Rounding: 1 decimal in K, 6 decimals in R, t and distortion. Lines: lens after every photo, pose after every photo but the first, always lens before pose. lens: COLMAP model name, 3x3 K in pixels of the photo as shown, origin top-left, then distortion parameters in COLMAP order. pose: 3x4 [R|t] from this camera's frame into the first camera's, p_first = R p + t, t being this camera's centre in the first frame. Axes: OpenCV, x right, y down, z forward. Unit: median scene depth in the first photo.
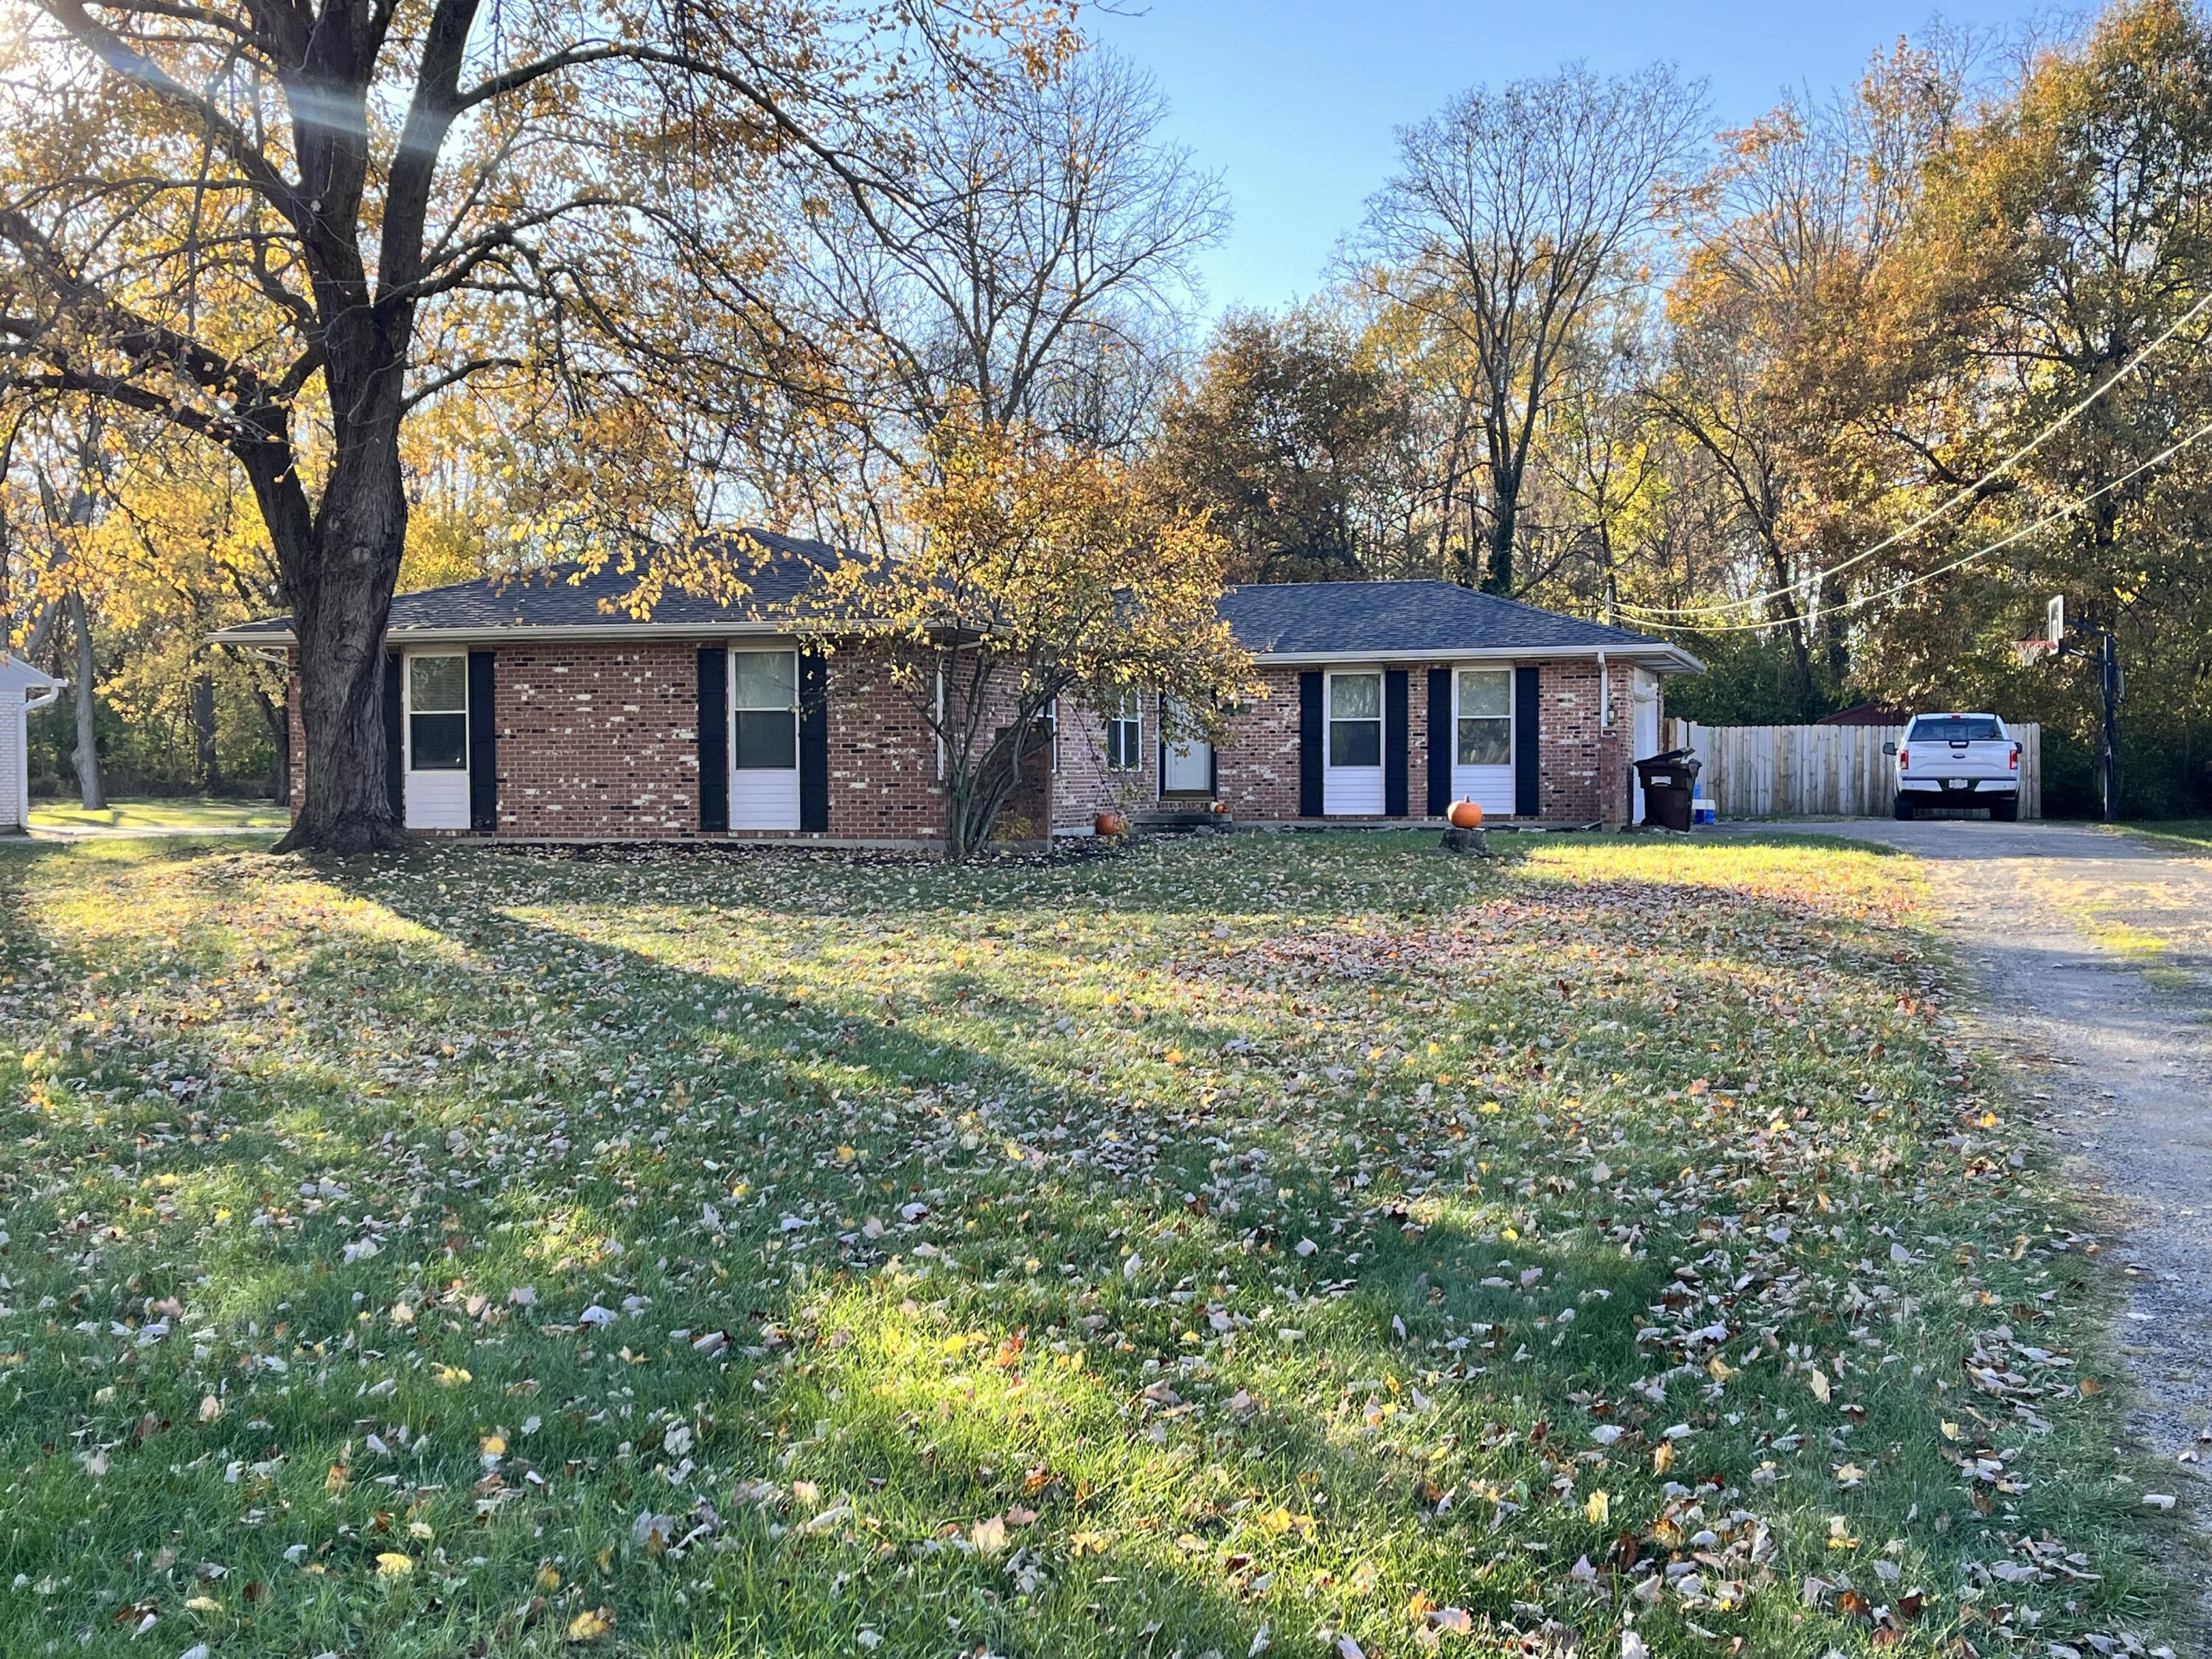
lens RADIAL K [[2613.4, 0, 1108.7], [0, 2613.4, 831.6], [0, 0, 1]] dist [0.213624, -0.027926]
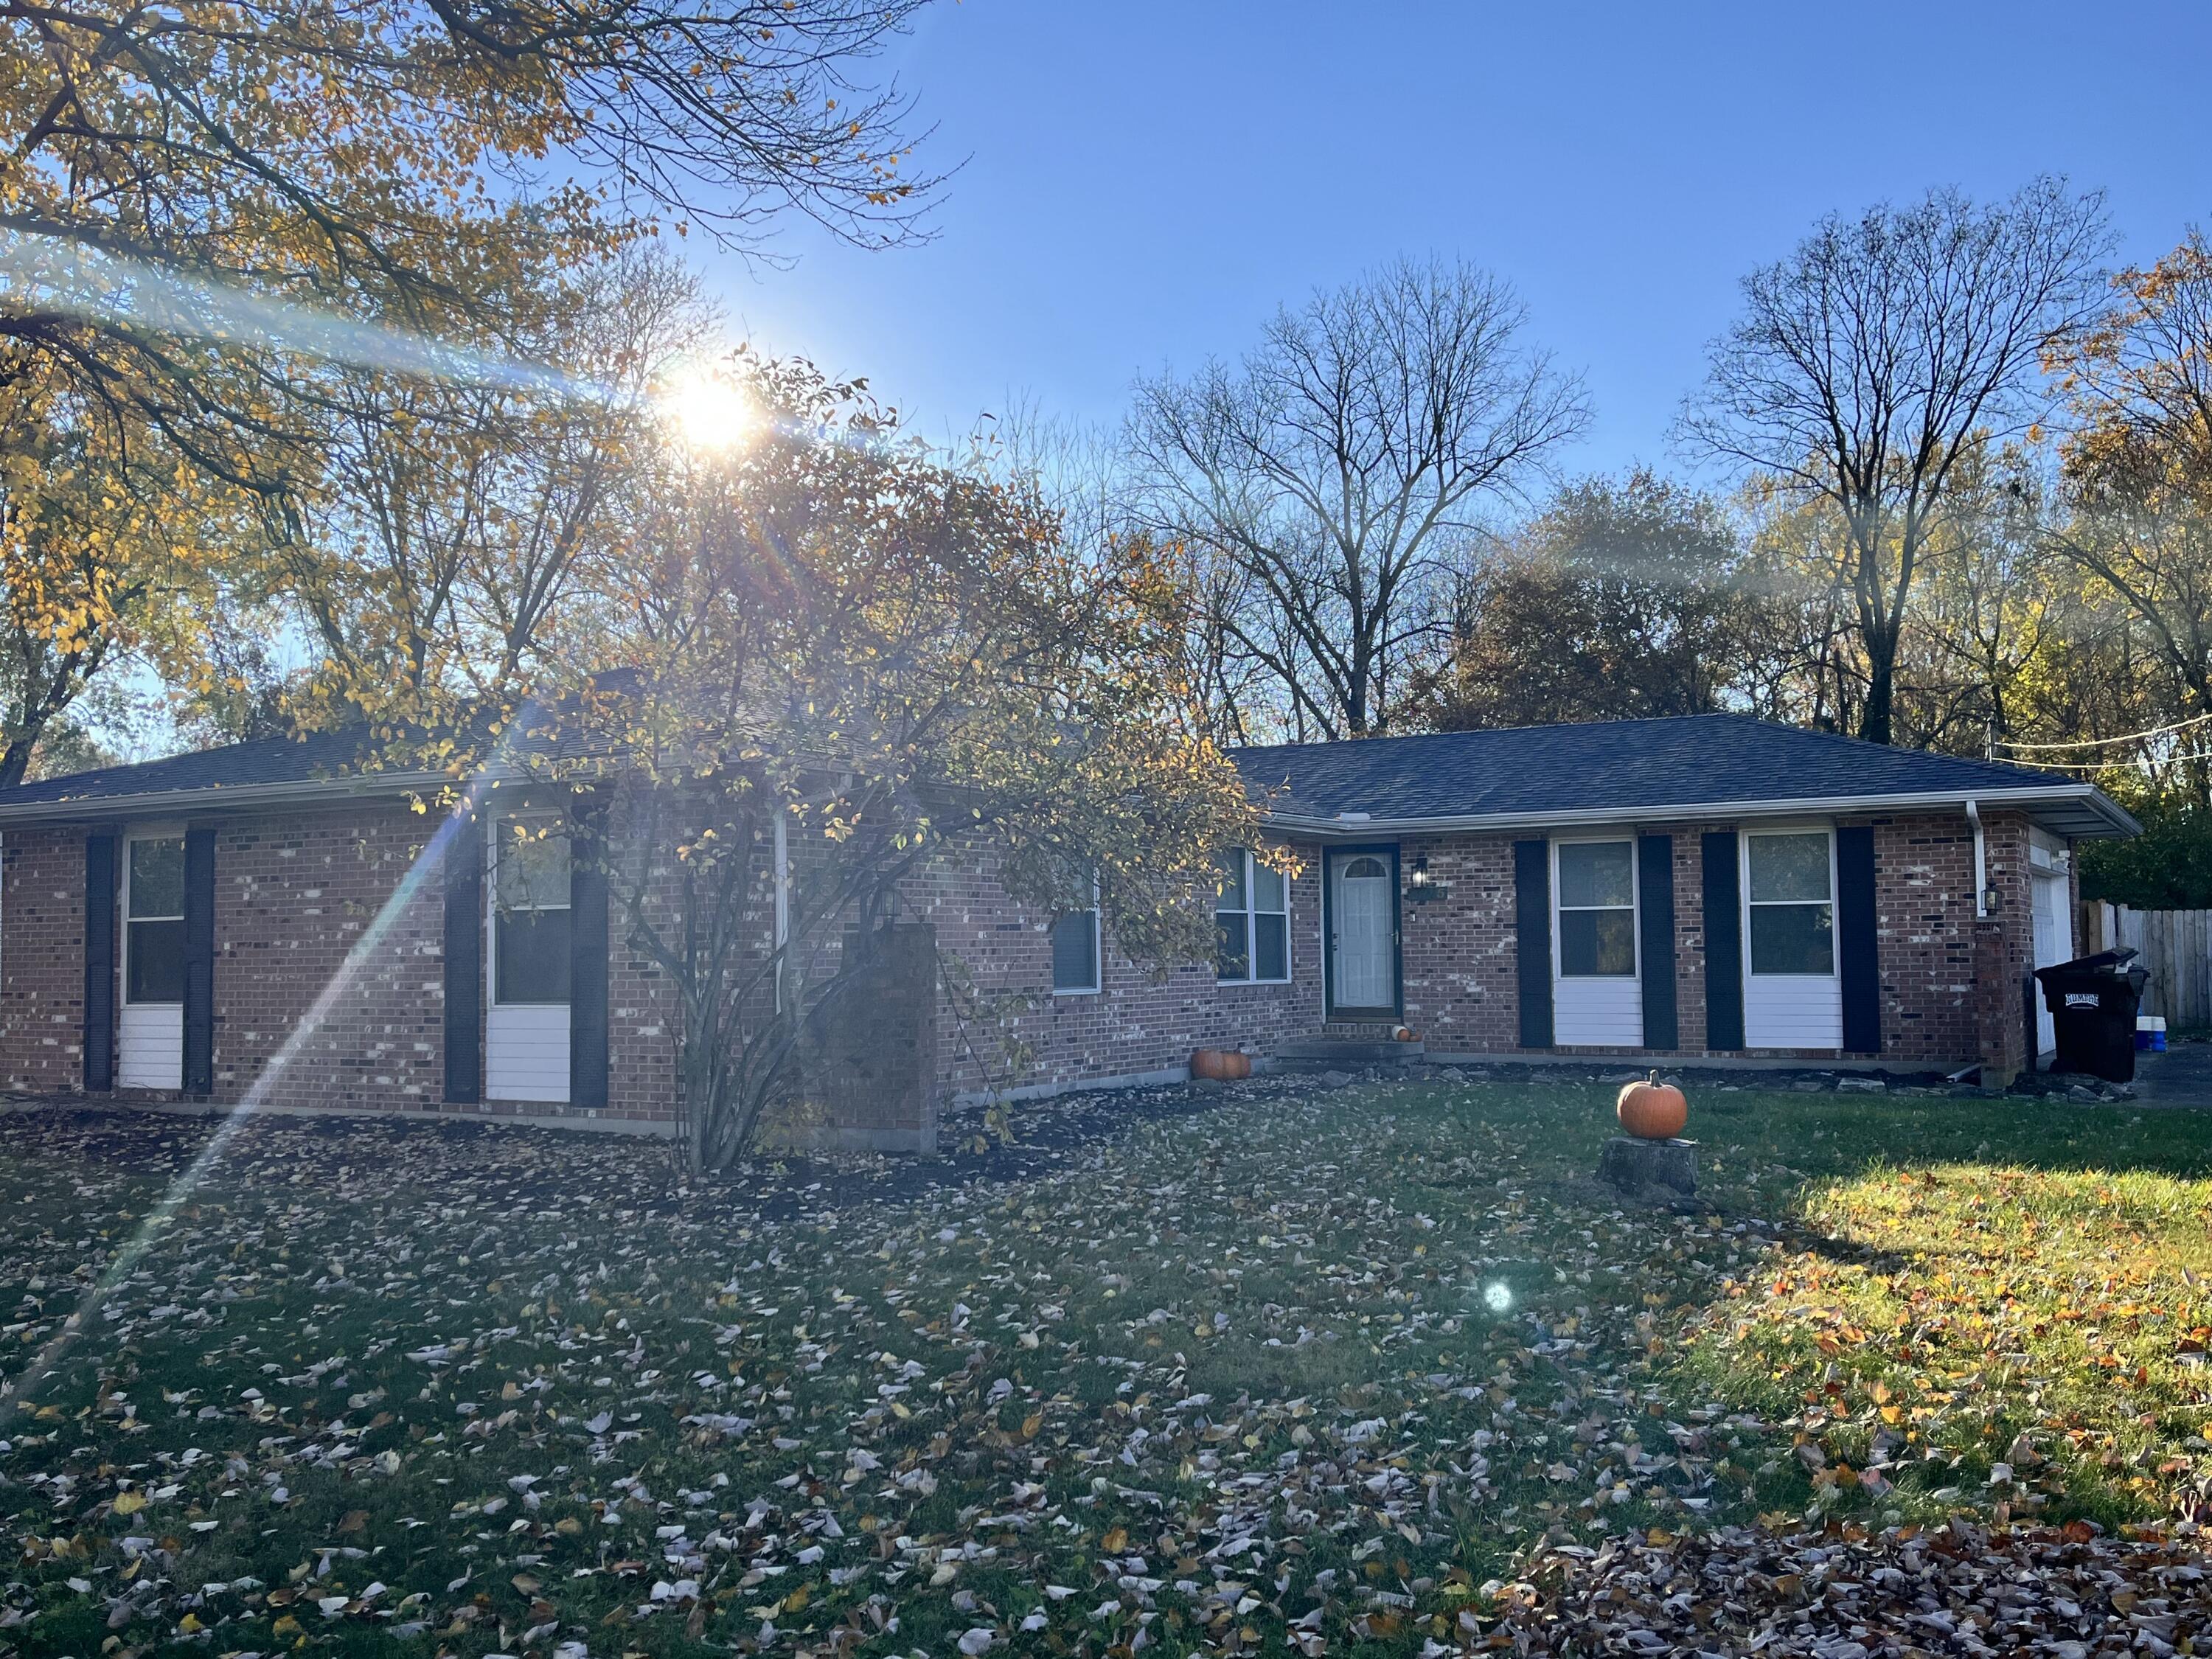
lens RADIAL K [[2031.9, 0, 1105.2], [0, 2031.9, 866.7], [0, 0, 1]] dist [0.059708, 0.010625]
pose [[0.973244, -0.016669, -0.229168, 0.092154], [0.002574, 0.998093, -0.061667, -0.020936], [0.229759, 0.059427, 0.971431, 0.449091]]
